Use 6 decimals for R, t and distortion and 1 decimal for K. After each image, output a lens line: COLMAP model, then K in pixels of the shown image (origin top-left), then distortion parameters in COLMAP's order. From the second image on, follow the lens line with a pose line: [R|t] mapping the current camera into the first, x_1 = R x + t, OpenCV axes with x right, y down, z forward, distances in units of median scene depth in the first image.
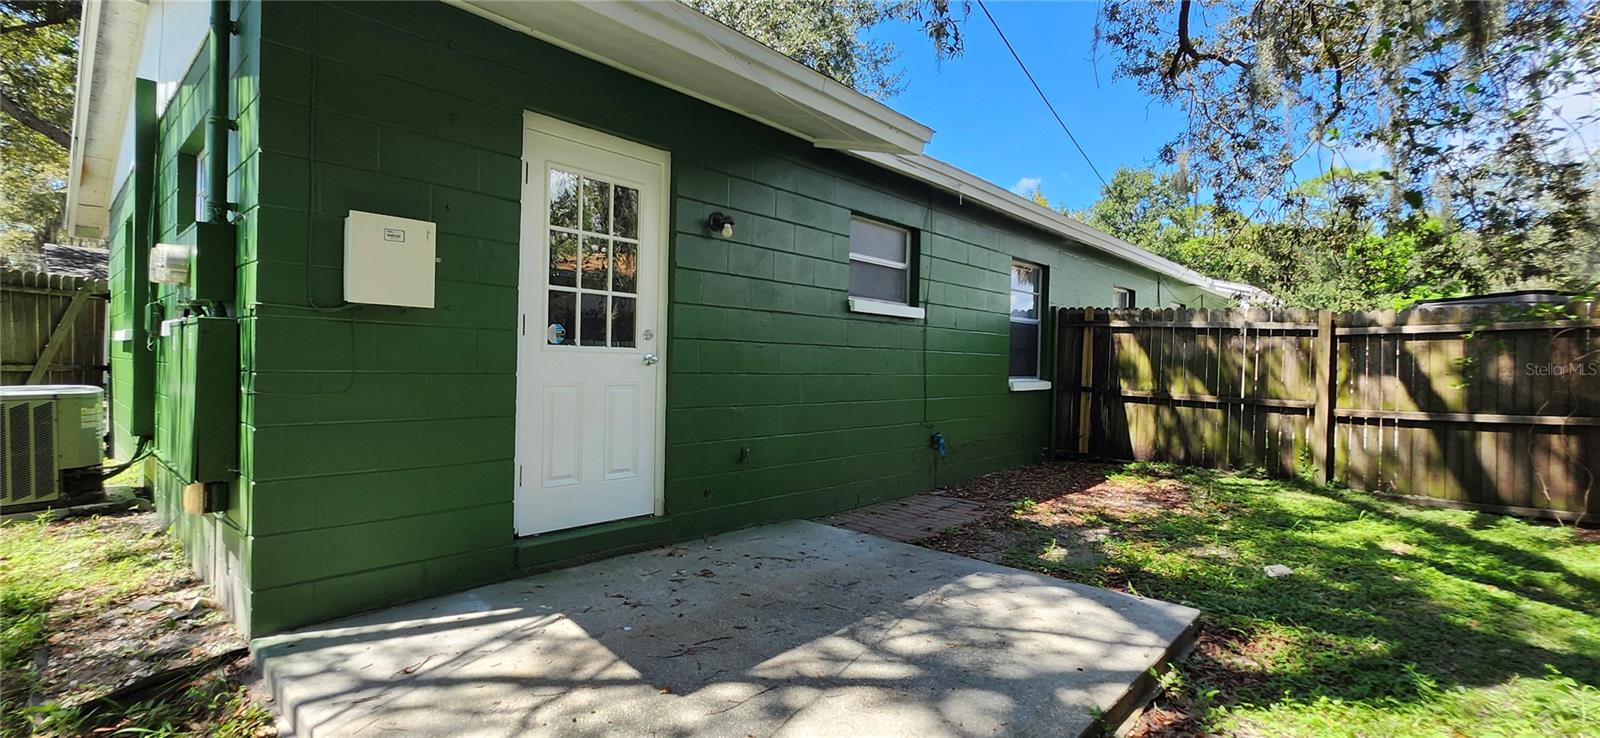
lens RADIAL K [[644.3, 0, 797.6], [0, 644.3, 379.1], [0, 0, 1]] dist [0.000881, 0.000267]
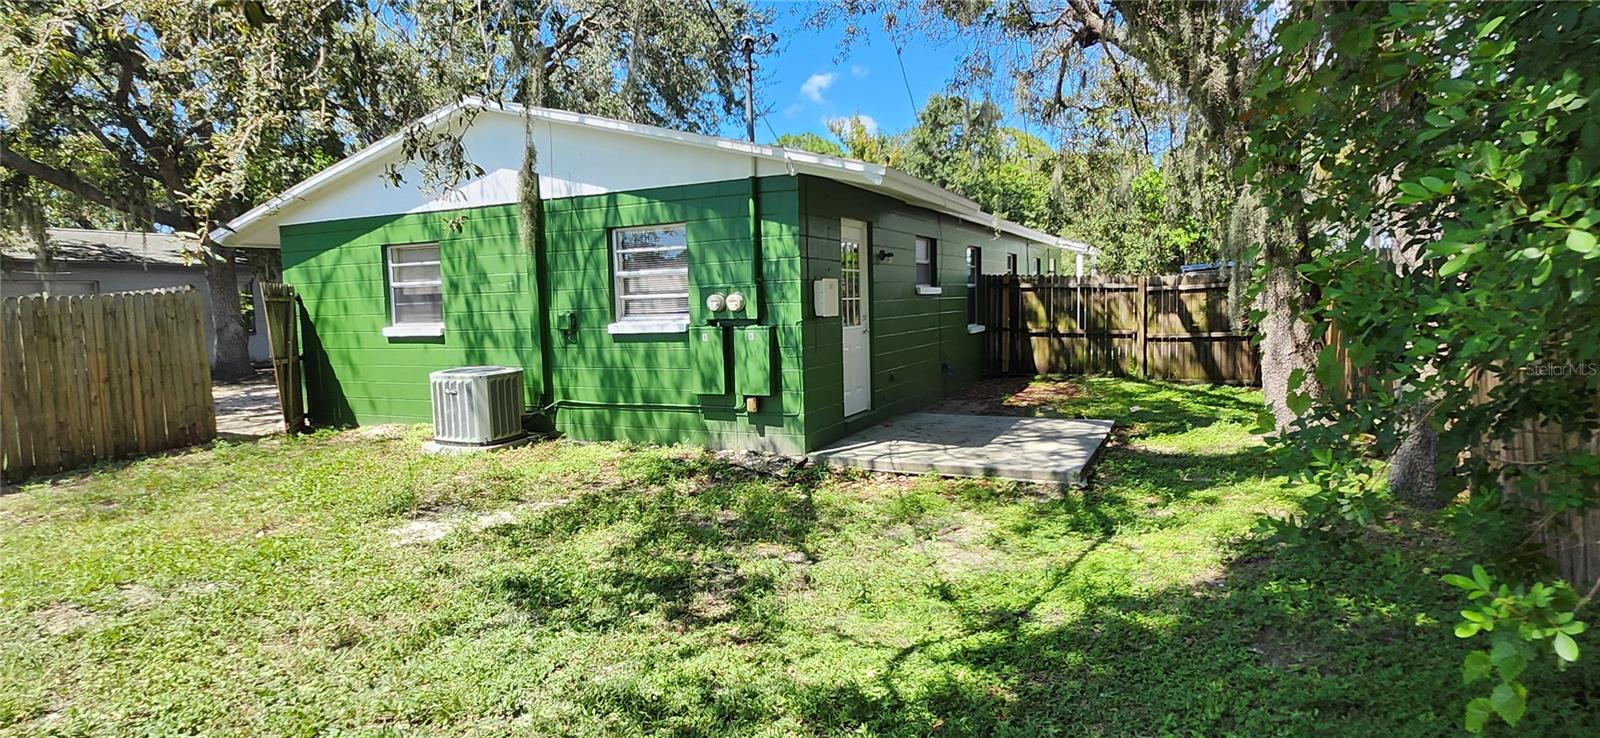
lens RADIAL K [[725.9, 0, 789.5], [0, 725.9, 376.4], [0, 0, 1]] dist [0.002470, 0.000579]
pose [[0.963056, -0.072110, 0.259468, -0.602510], [0.052650, 0.995307, 0.081190, -0.048247], [-0.264104, -0.064529, 0.962333, -0.628410]]
